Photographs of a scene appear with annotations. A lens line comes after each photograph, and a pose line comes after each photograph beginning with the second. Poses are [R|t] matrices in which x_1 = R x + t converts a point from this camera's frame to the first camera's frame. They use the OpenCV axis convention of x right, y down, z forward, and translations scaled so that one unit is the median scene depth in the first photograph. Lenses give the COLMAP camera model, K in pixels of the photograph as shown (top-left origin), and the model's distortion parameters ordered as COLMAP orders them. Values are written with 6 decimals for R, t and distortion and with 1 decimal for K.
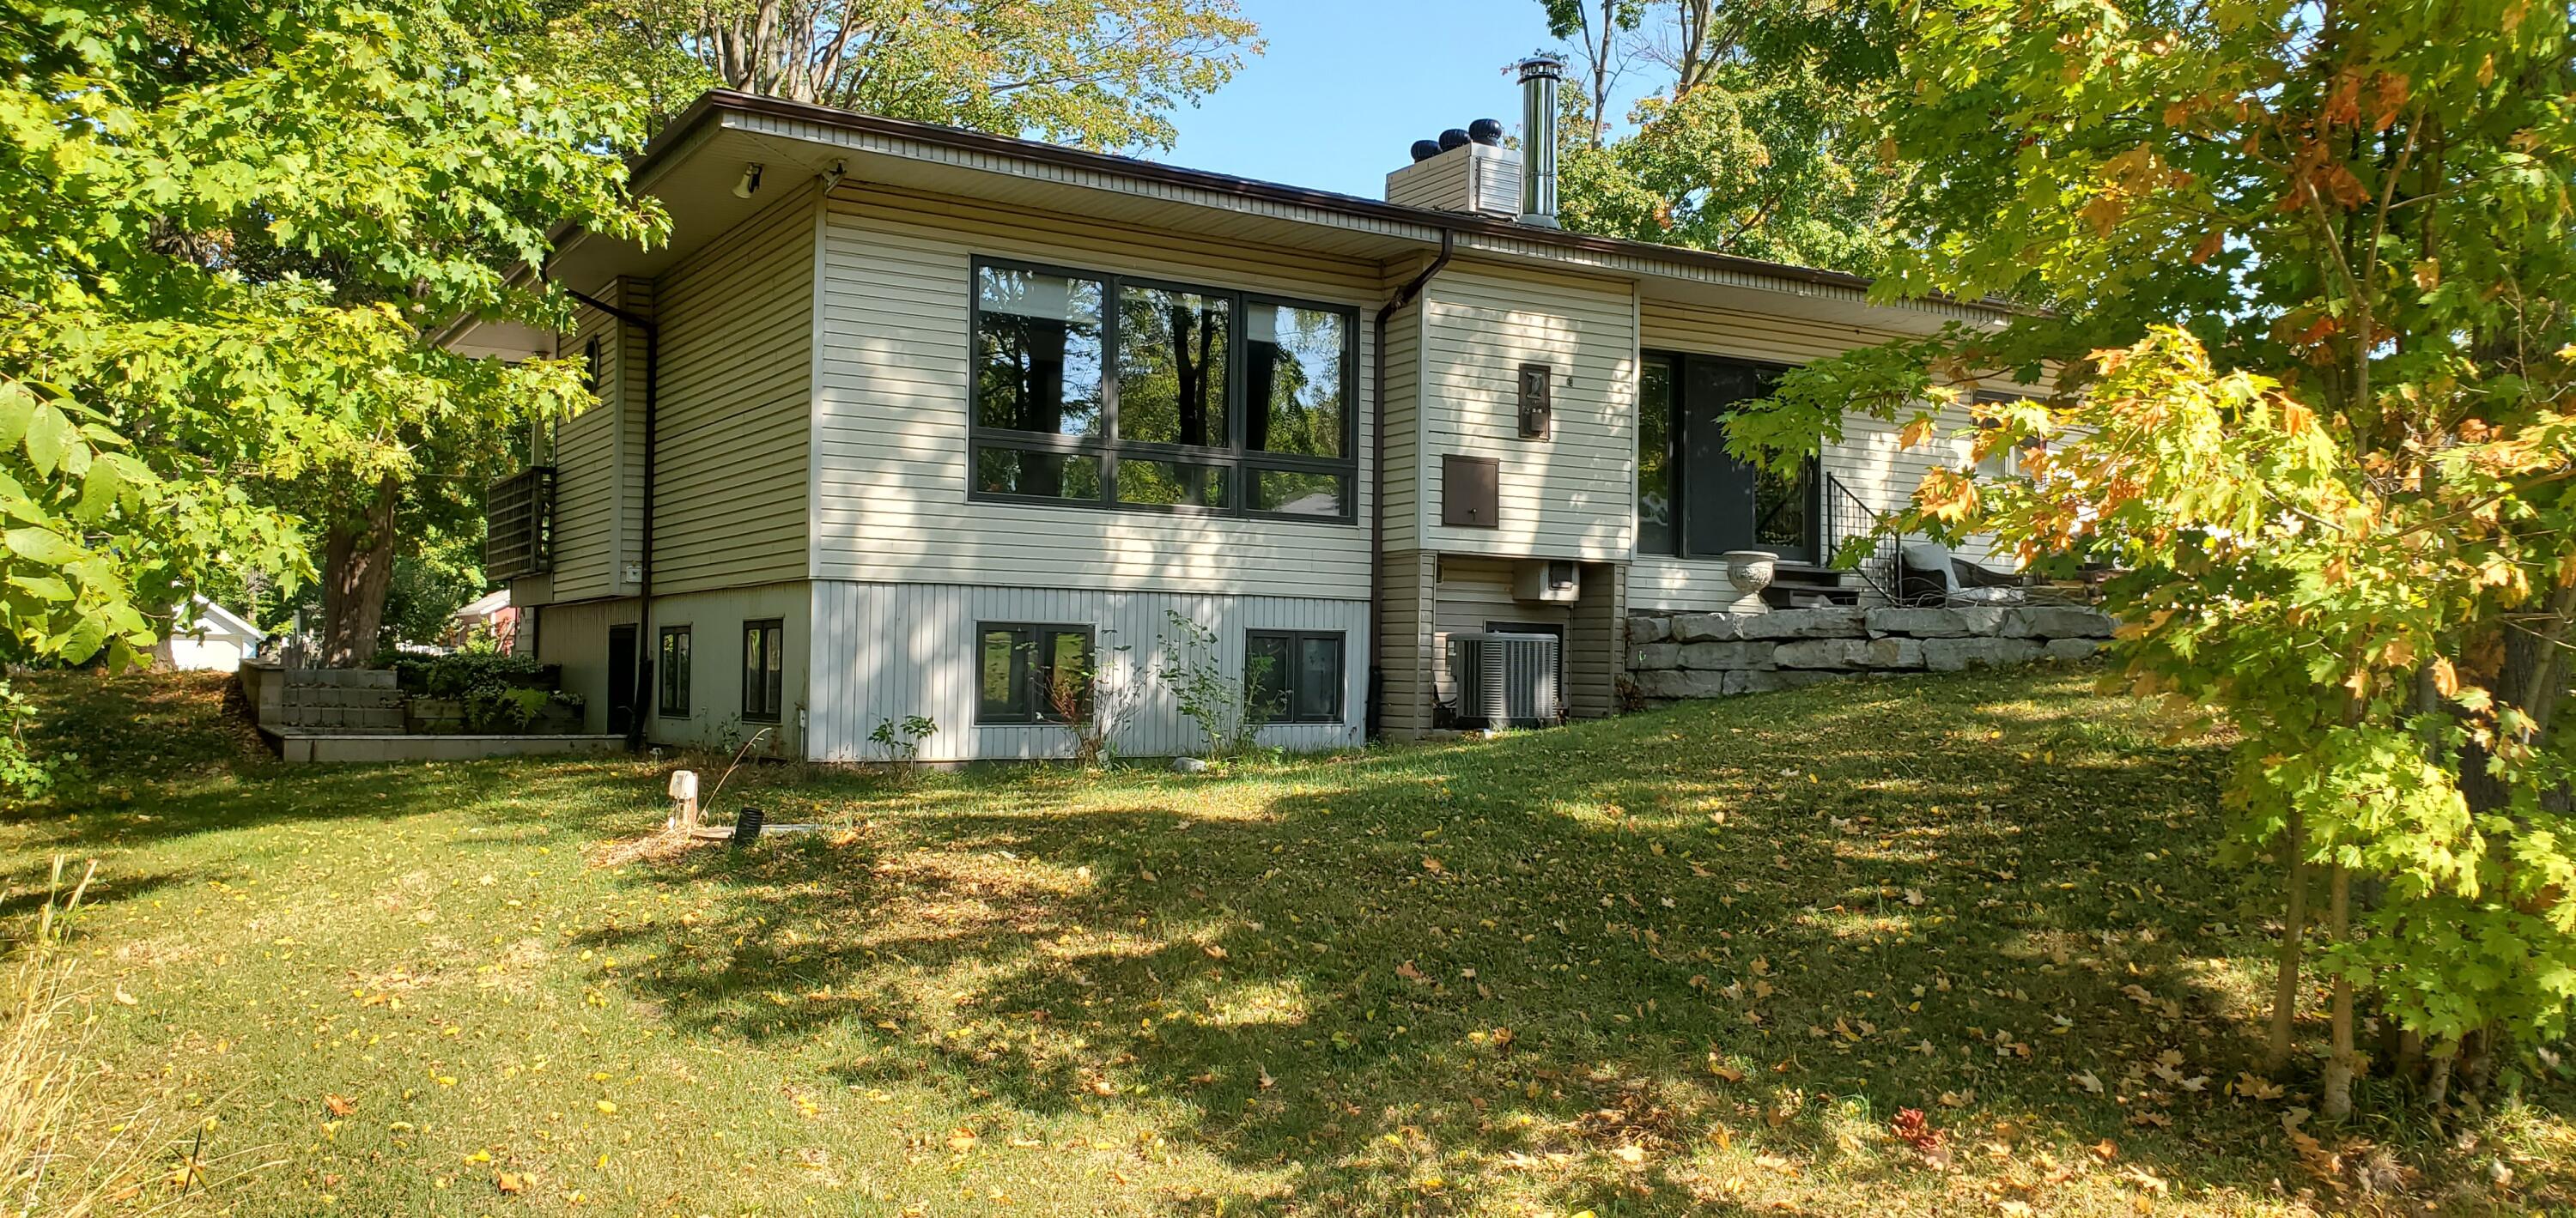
lens RADIAL K [[1990.2, 0, 1288.2], [0, 1990.2, 611.5], [0, 0, 1]] dist [0.000742, 0.003052]
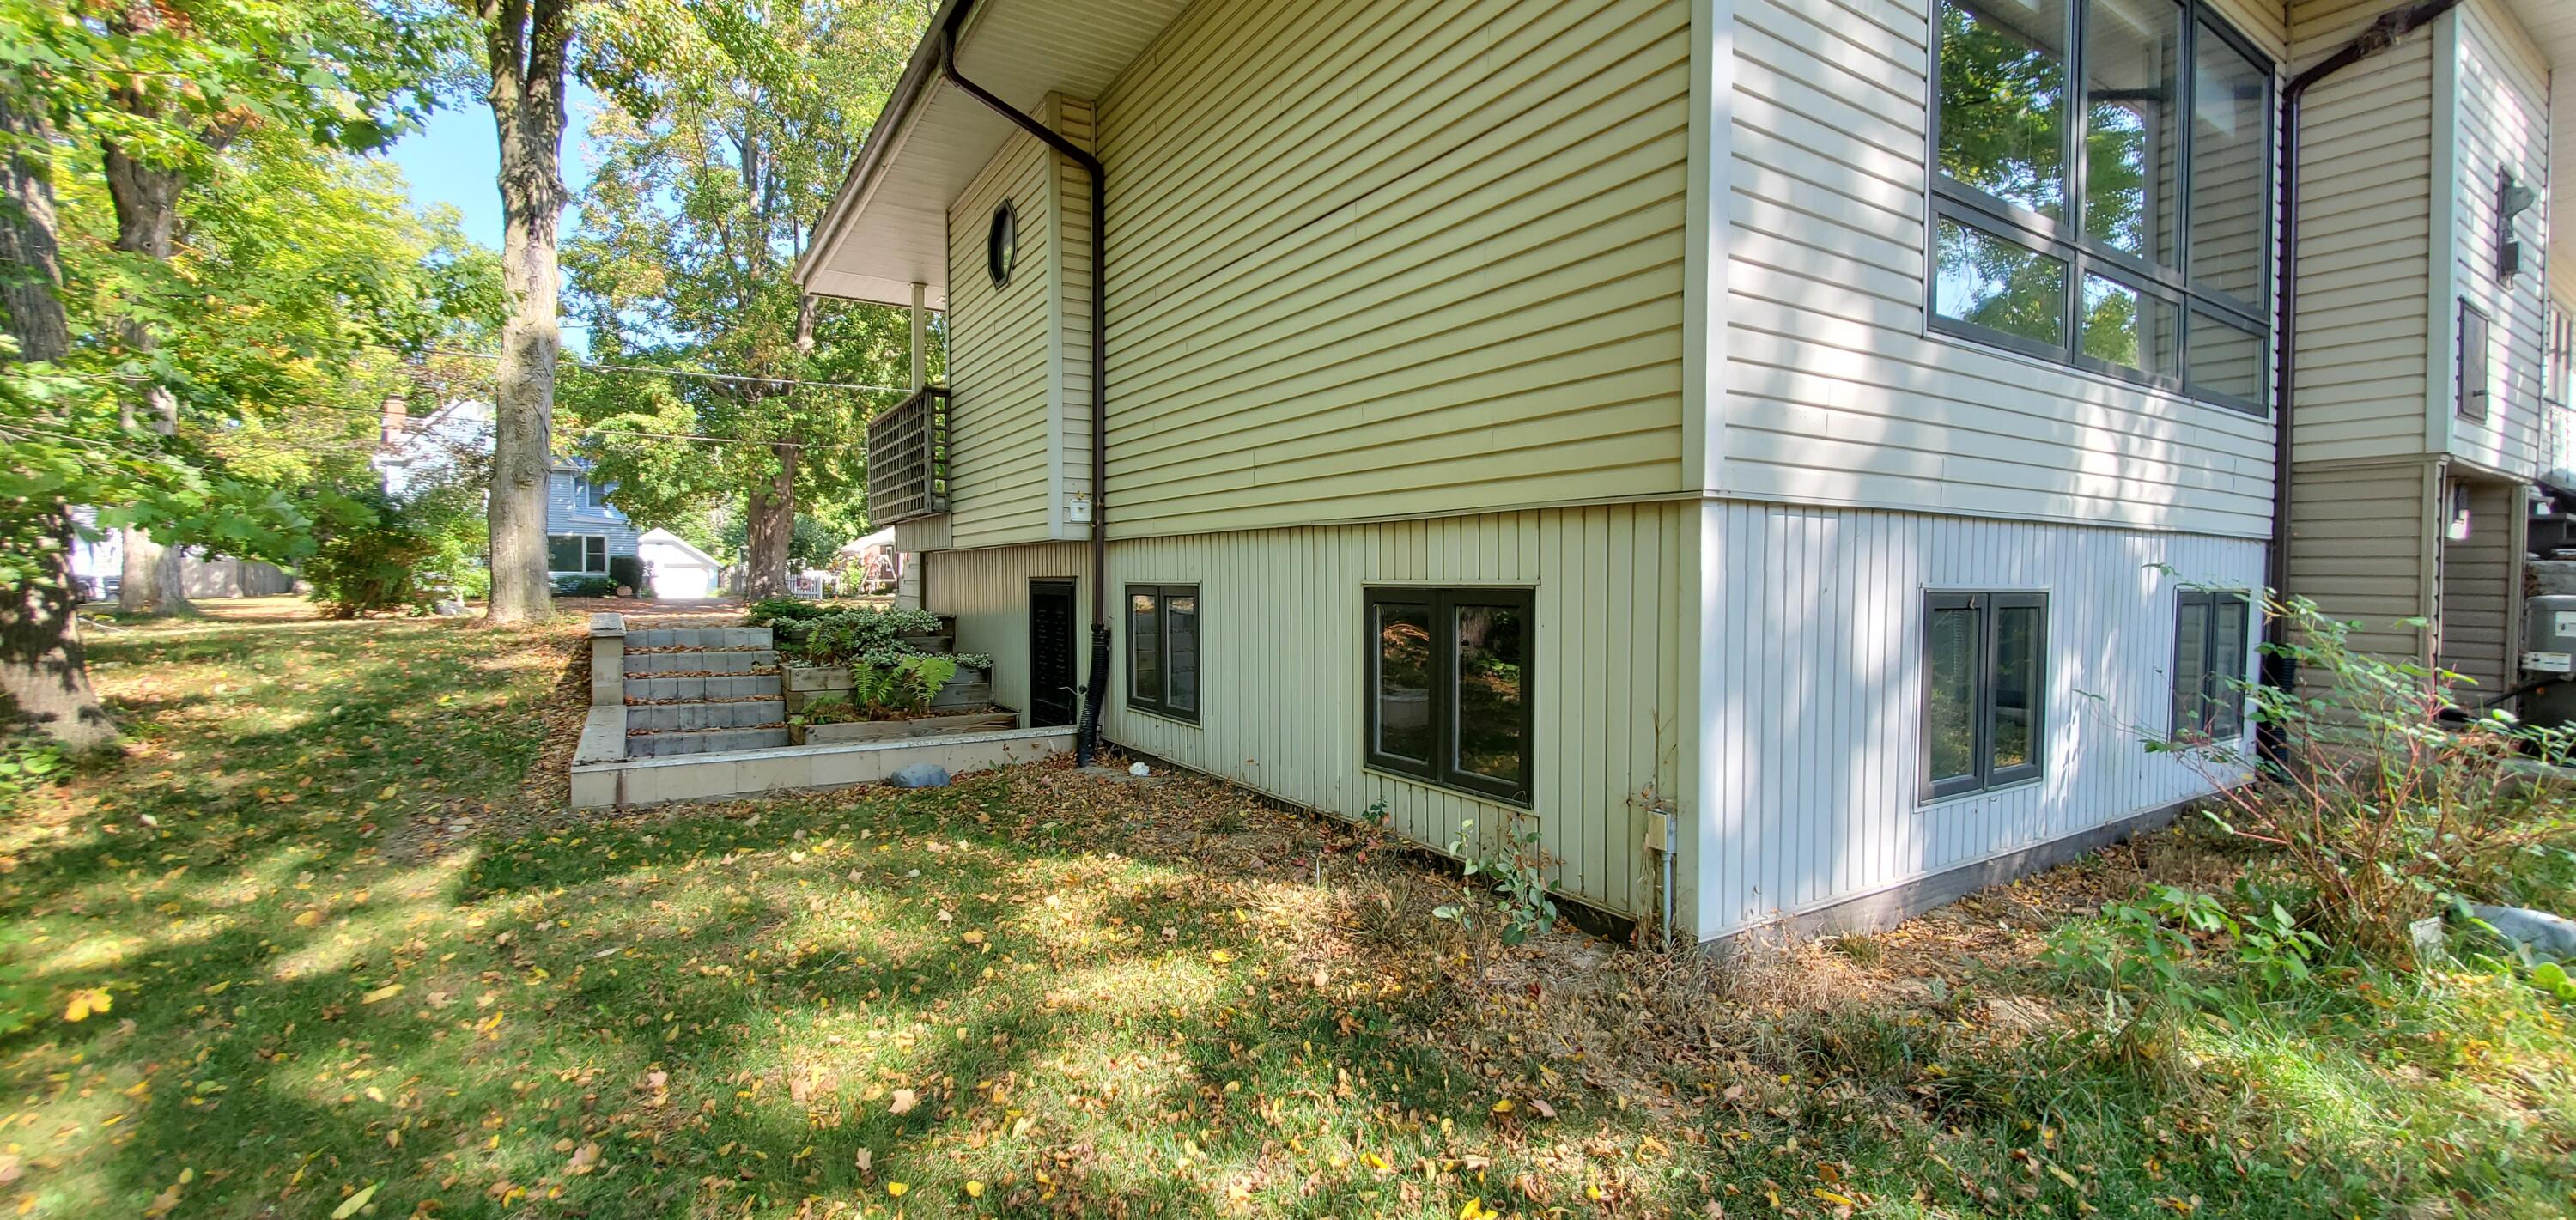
lens RADIAL K [[1029.5, 0, 1283.5], [0, 1029.5, 606.1], [0, 0, 1]] dist [-0.000444, -0.000010]
pose [[0.999903, -0.009113, 0.010547, -0.258172], [0.008456, 0.998118, 0.060736, -0.006048], [-0.011081, -0.060641, 0.998098, 0.618509]]
